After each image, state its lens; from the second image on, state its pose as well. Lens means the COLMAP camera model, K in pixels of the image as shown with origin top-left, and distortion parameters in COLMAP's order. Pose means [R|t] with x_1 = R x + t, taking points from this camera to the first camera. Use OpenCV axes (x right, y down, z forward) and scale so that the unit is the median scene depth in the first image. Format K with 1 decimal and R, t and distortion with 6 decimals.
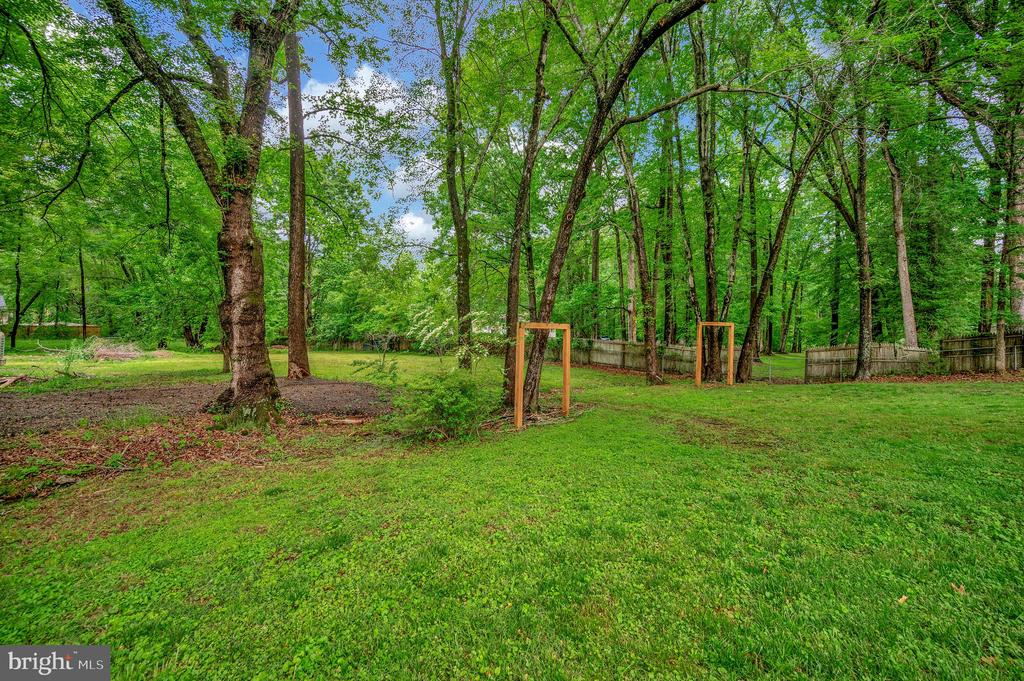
lens RADIAL K [[412.6, 0, 513.7], [0, 412.6, 341.5], [0, 0, 1]] dist [-0.000908, -0.000086]
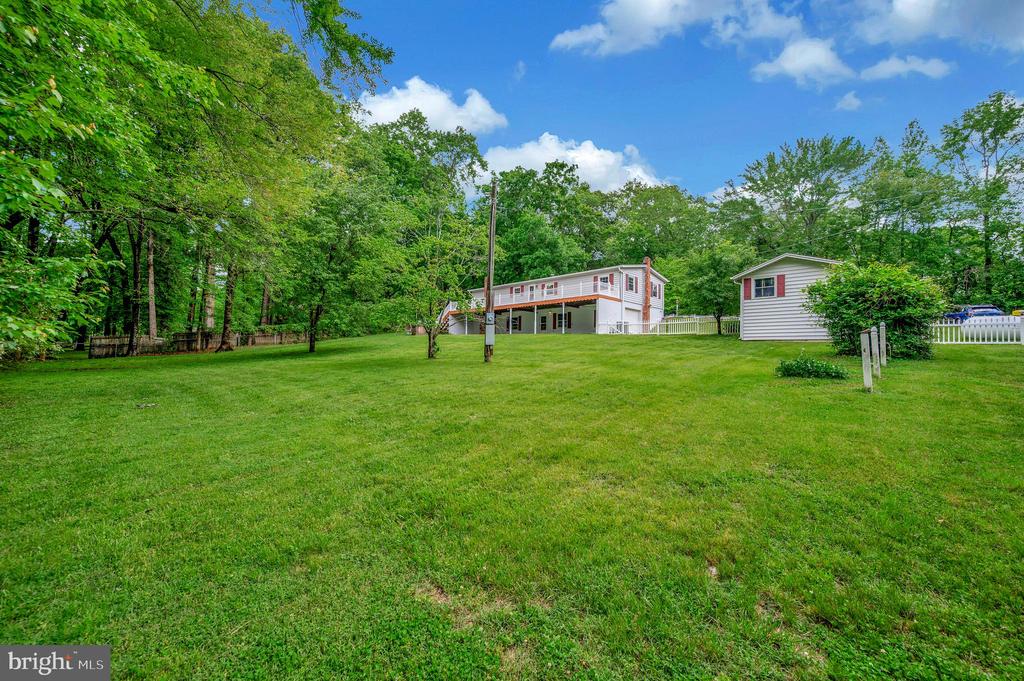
lens RADIAL K [[412.6, 0, 514.3], [0, 412.6, 339.9], [0, 0, 1]] dist [-0.000908, -0.000086]
pose [[0.044141, 0.027306, 0.998652, -0.700556], [-0.040306, 0.998861, -0.025531, 0.005724], [-0.998212, -0.039125, 0.045191, -0.579811]]
